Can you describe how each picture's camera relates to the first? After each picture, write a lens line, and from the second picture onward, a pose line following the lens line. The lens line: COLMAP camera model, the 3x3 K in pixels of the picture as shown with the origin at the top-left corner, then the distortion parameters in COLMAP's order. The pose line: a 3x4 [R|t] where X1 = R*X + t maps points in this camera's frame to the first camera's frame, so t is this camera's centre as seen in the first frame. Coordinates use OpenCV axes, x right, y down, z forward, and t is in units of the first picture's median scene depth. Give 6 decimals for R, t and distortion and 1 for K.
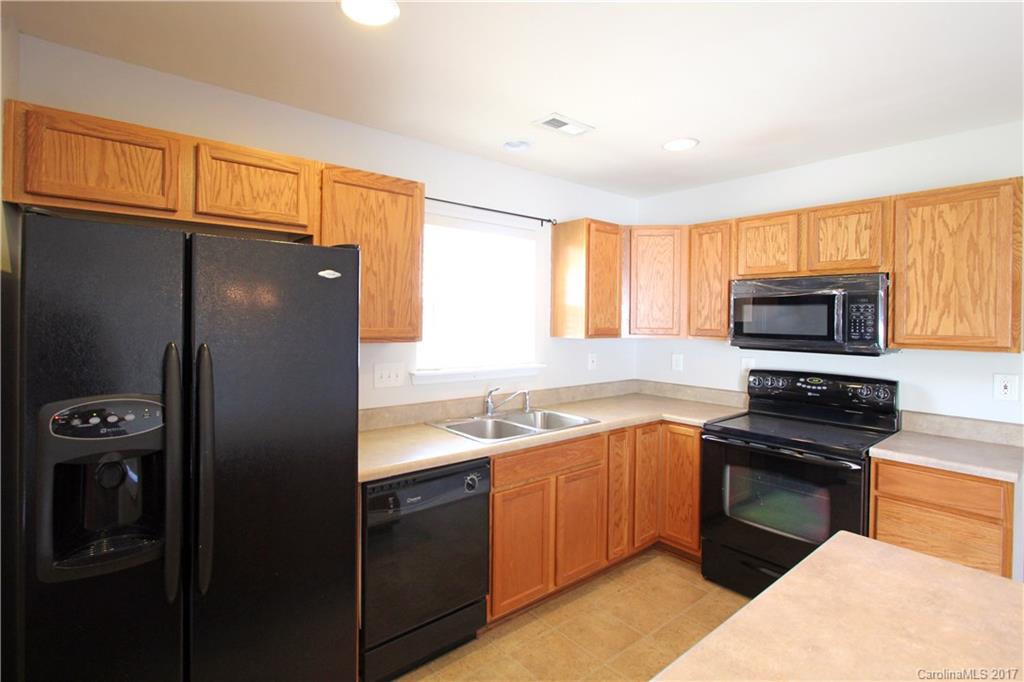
lens RADIAL K [[499.6, 0, 492.9], [0, 499.6, 318.3], [0, 0, 1]] dist [-0.013333, 0.000746]
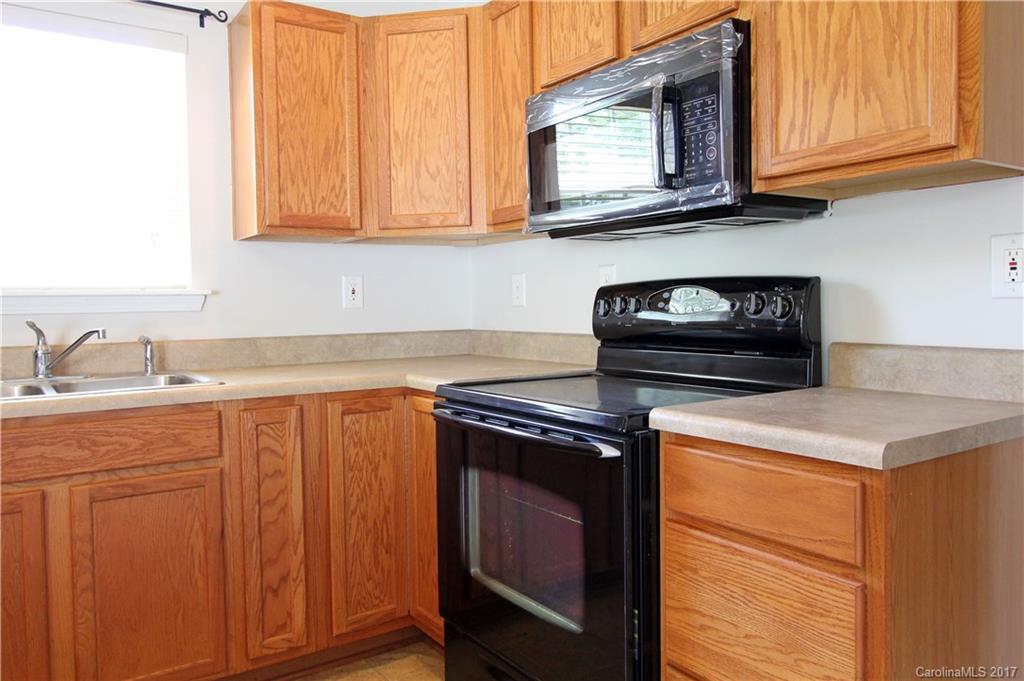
lens RADIAL K [[765.7, 0, 509.9], [0, 765.7, 325.6], [0, 0, 1]] dist [0.000069, 0.003680]
pose [[0.995267, -0.027349, -0.093254, 0.633861], [0.030087, 0.999153, 0.028088, 0.149853], [0.092407, -0.030761, 0.995246, 0.294839]]
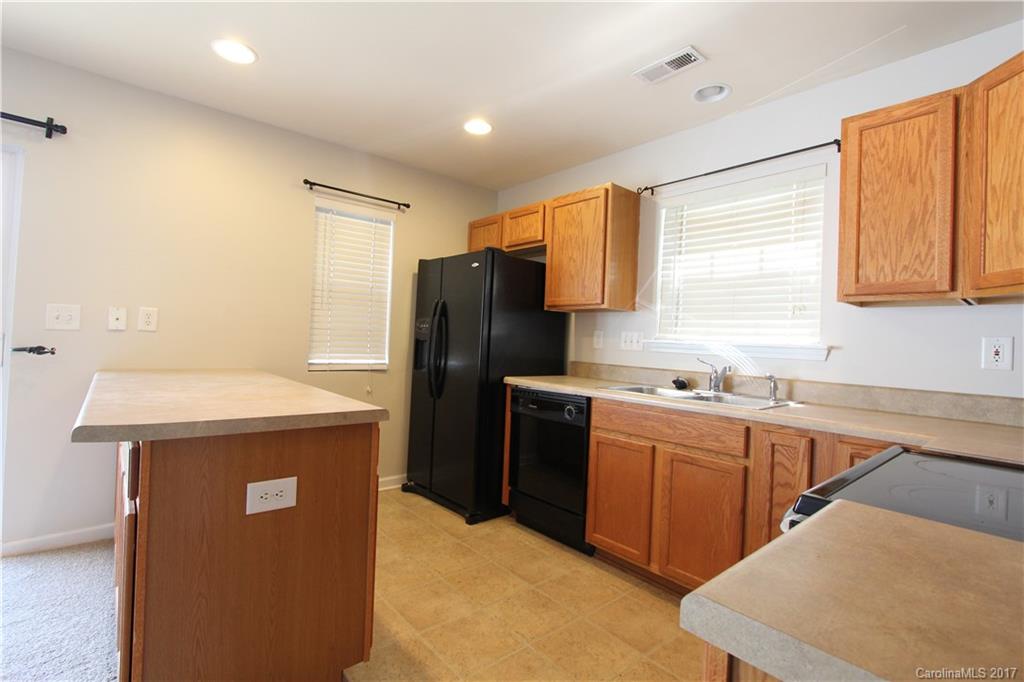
lens RADIAL K [[470.7, 0, 503.8], [0, 470.7, 337.8], [0, 0, 1]] dist [-0.009826, 0.000278]
pose [[0.019016, -0.019197, -0.999635, 0.975642], [-0.045484, 0.998764, -0.020045, 0.148481], [0.998784, 0.045849, 0.018119, 0.684995]]
